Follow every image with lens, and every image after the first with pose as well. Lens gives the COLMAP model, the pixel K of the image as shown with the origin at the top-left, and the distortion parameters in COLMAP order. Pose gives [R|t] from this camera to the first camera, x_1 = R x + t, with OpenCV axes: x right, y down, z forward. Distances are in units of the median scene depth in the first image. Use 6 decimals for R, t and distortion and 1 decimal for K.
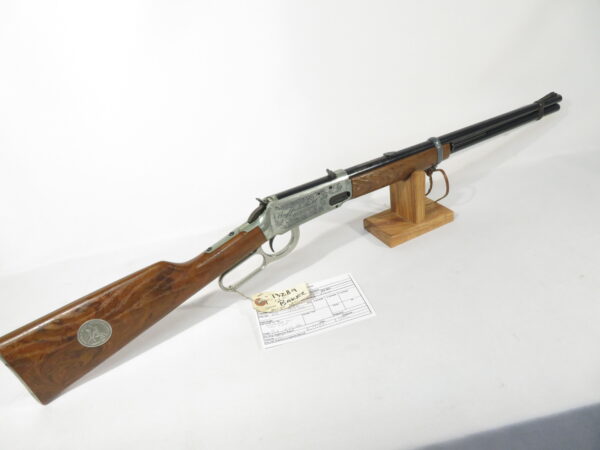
lens RADIAL K [[433.2, 0, 300.0], [0, 433.2, 225.0], [0, 0, 1]] dist [-0.007618, -0.003490]
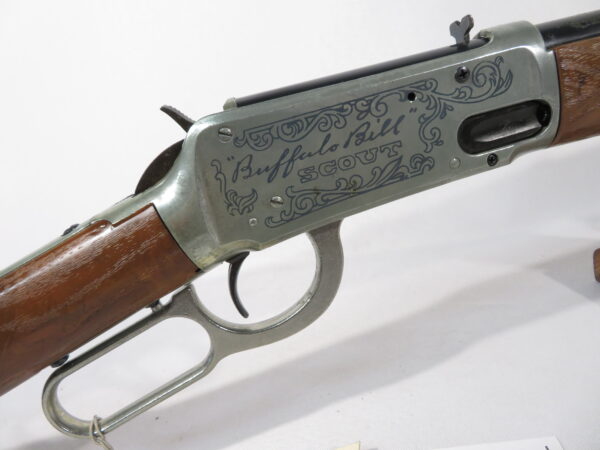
lens RADIAL K [[433.2, 0, 300.0], [0, 433.2, 225.0], [0, 0, 1]] dist [-0.007618, -0.003490]
pose [[0.923737, 0.014422, -0.382757, 0.080164], [-0.082058, 0.983541, -0.160977, 0.046392], [0.374135, 0.180109, 0.909716, 0.748282]]
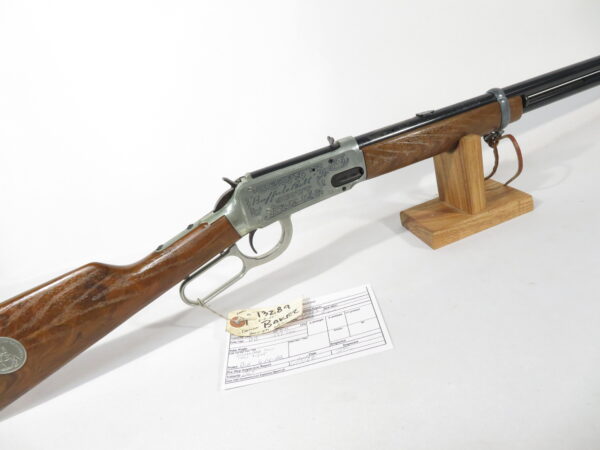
lens RADIAL K [[433.2, 0, 300.0], [0, 433.2, 225.0], [0, 0, 1]] dist [-0.007618, -0.003490]
pose [[0.974524, -0.018946, -0.223480, 0.175781], [0.008127, 0.998754, -0.049235, 0.051491], [0.224135, 0.046165, 0.973464, 0.305061]]
